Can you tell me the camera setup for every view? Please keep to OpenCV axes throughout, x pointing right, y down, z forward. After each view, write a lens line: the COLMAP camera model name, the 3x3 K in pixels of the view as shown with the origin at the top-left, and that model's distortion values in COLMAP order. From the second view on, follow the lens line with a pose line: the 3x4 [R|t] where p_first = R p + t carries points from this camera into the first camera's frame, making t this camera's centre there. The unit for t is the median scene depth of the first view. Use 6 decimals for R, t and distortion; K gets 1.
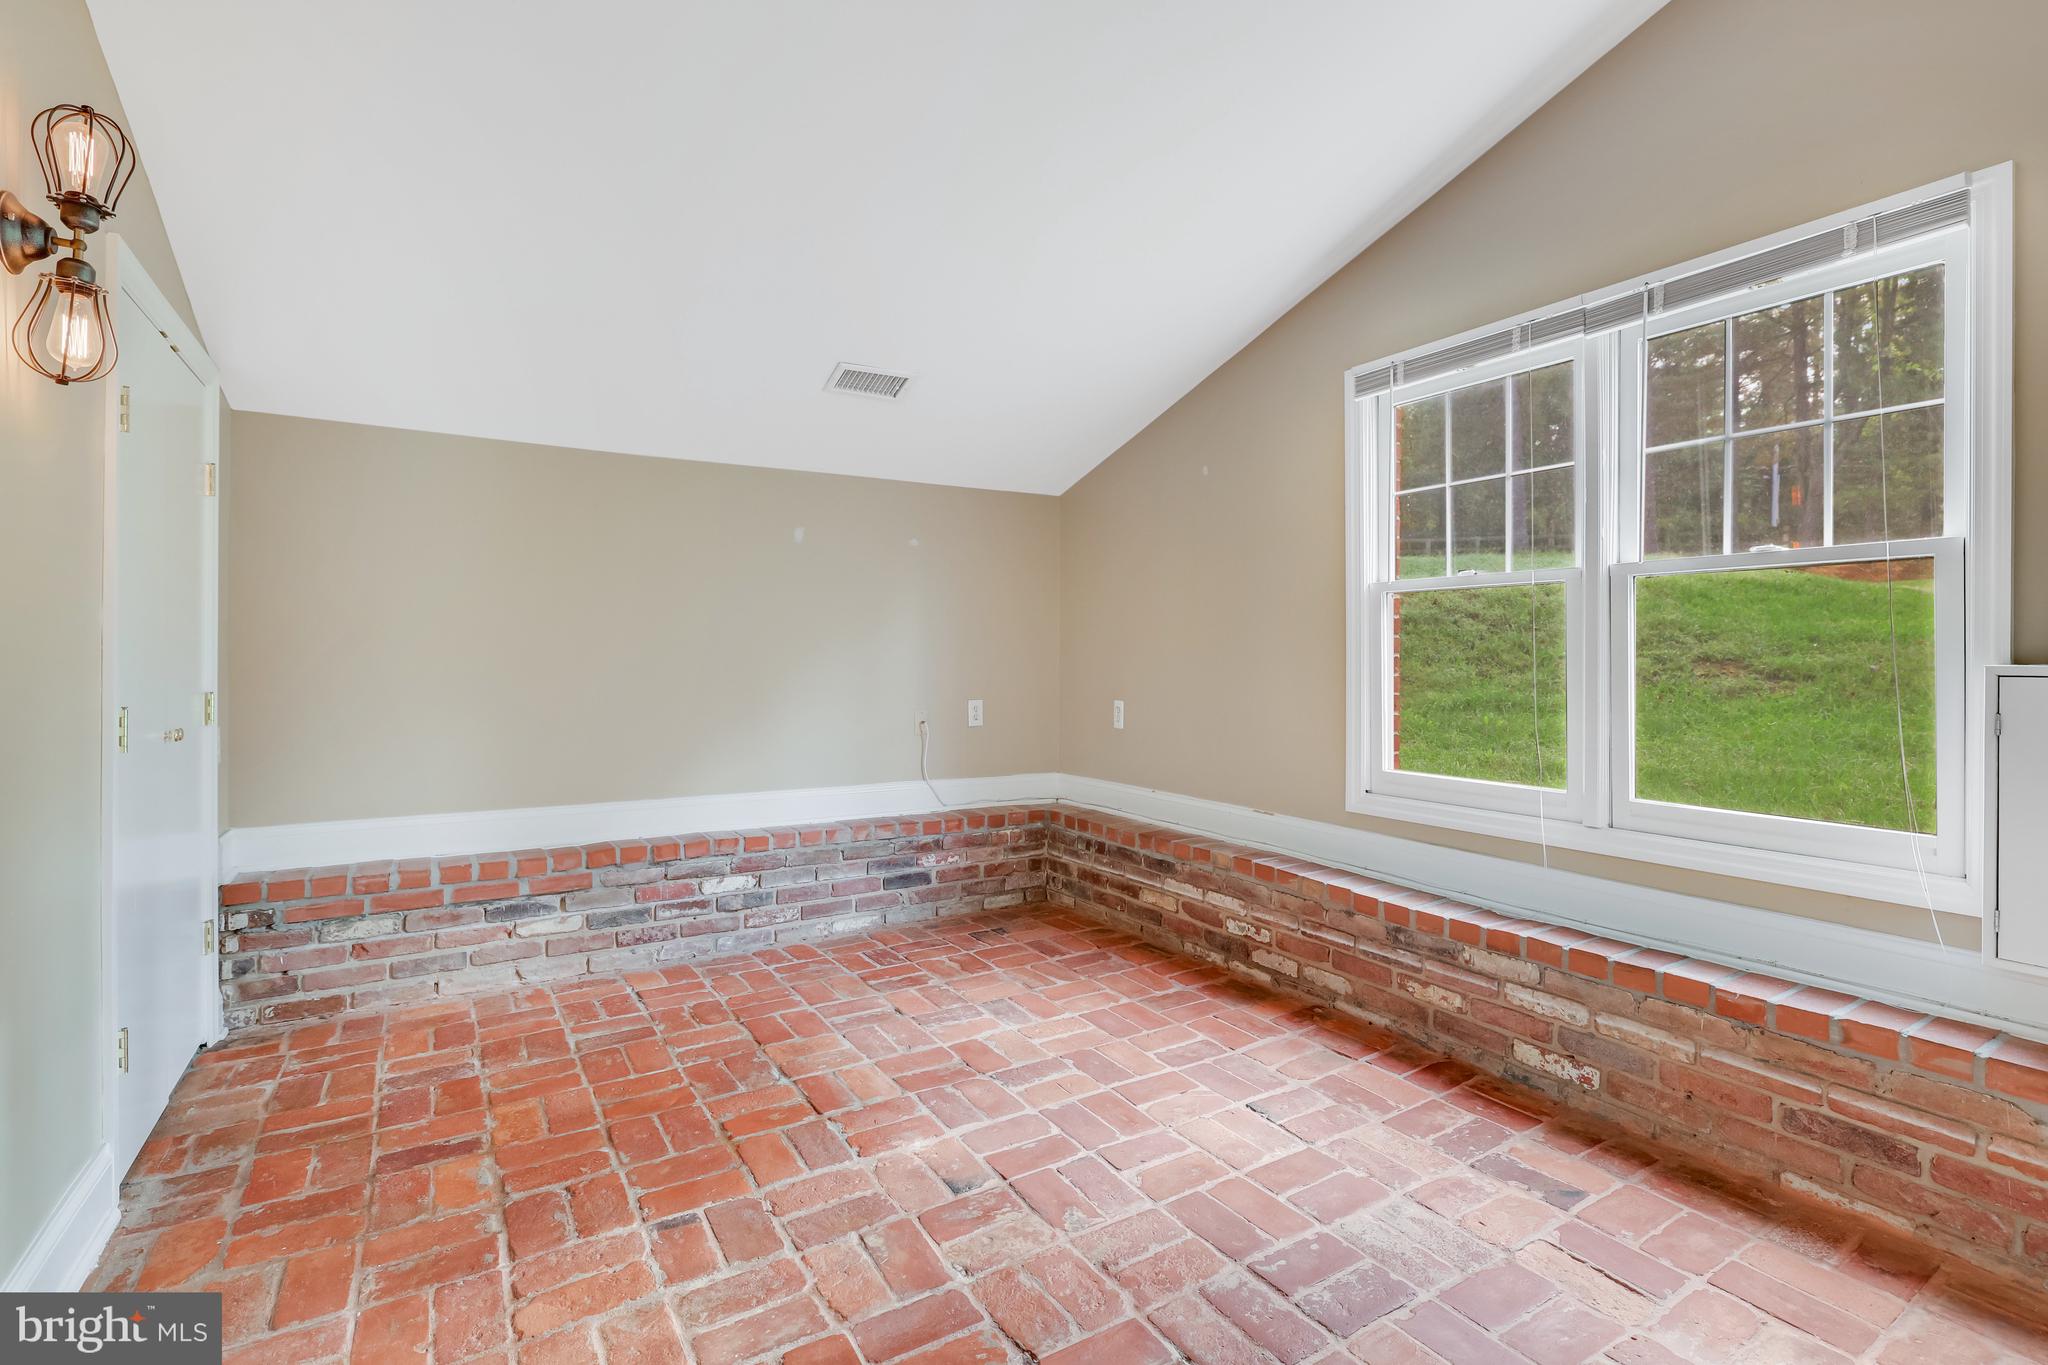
lens RADIAL K [[931.5, 0, 1053.7], [0, 931.5, 655.4], [0, 0, 1]] dist [-0.004908, 0.000381]
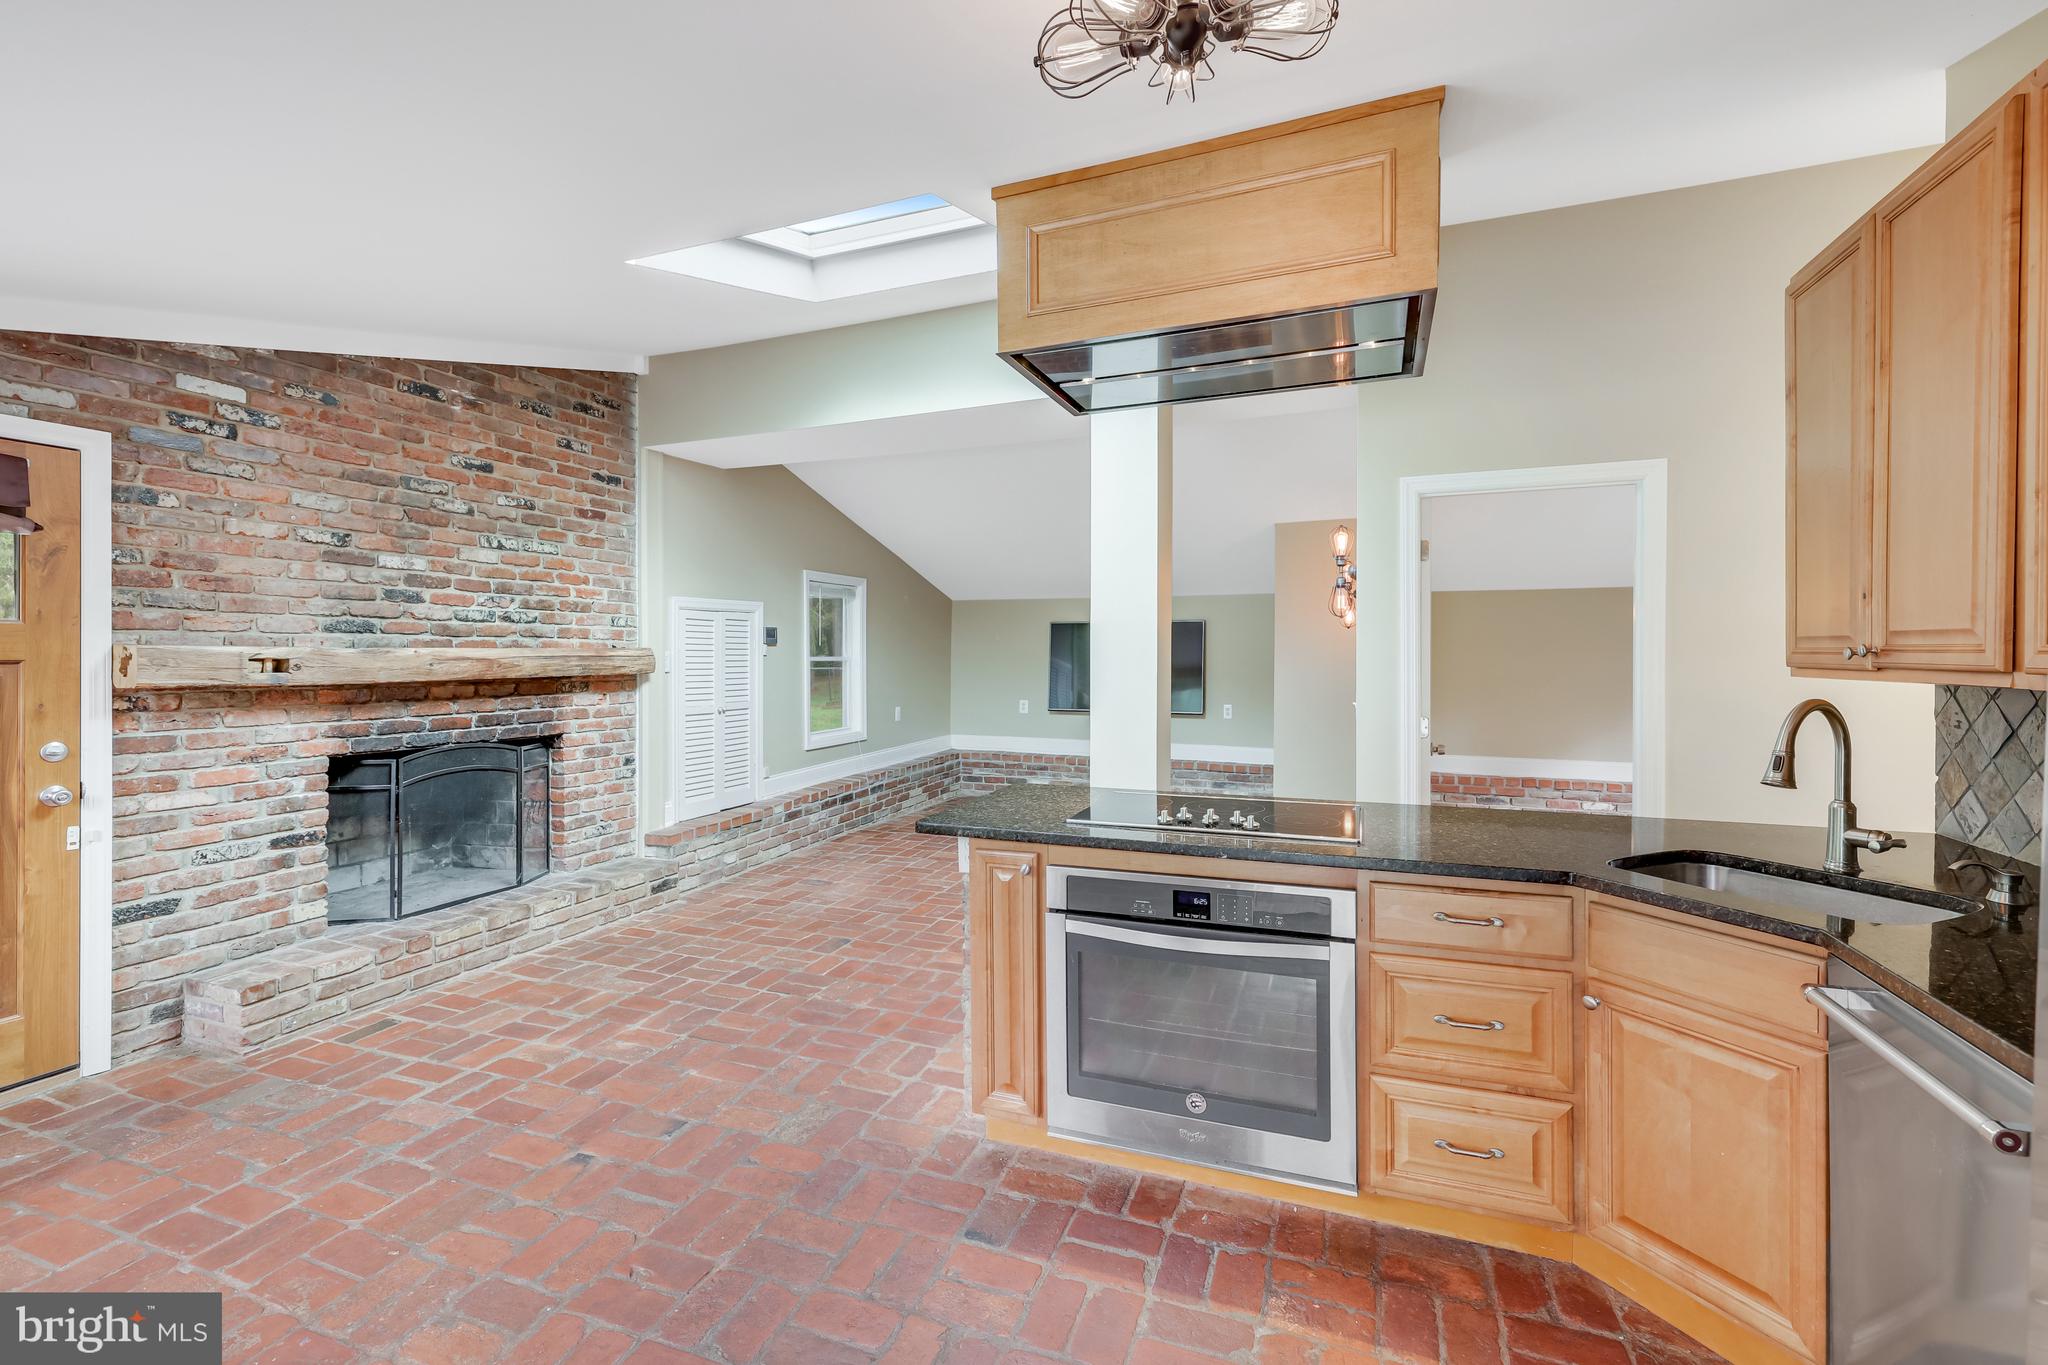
lens RADIAL K [[881.2, 0, 1015.6], [0, 881.2, 657.3], [0, 0, 1]] dist [-0.003440, 0.000027]
pose [[0.573432, 0.000705, -0.819253, 0.645086], [0.001670, 0.999997, 0.002030, -0.099711], [0.819252, -0.002532, 0.573428, -1.472111]]
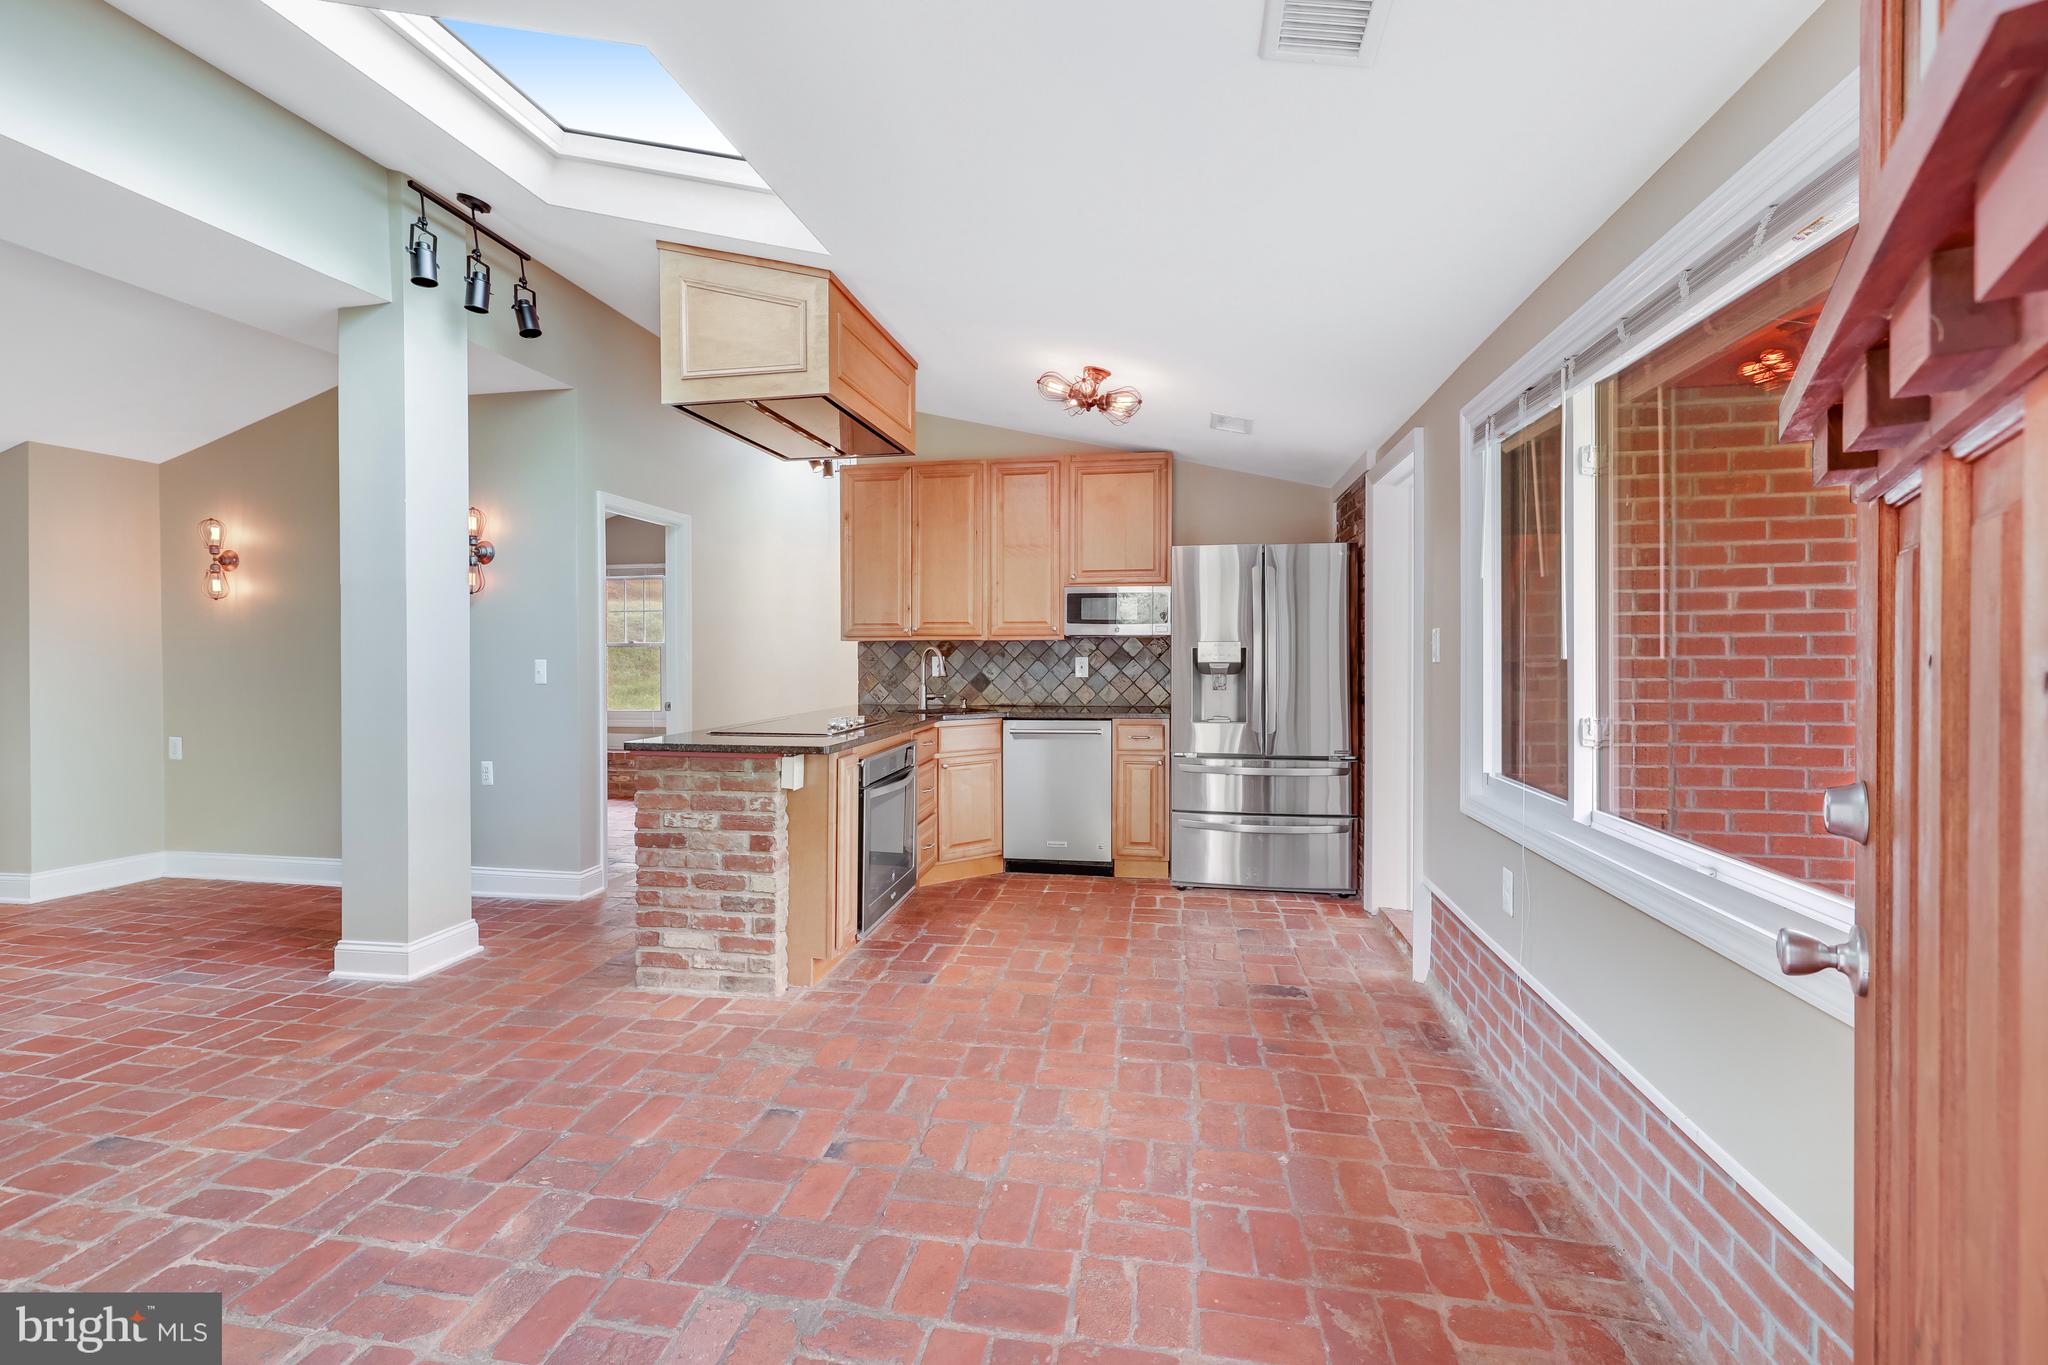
lens RADIAL K [[881.2, 0, 1012.2], [0, 881.2, 660.7], [0, 0, 1]] dist [-0.003440, 0.000027]
pose [[0.694570, -0.009914, 0.719356, -0.814739], [0.004416, 0.999945, 0.009516, -0.050009], [-0.719411, -0.003433, 0.694576, -2.007581]]
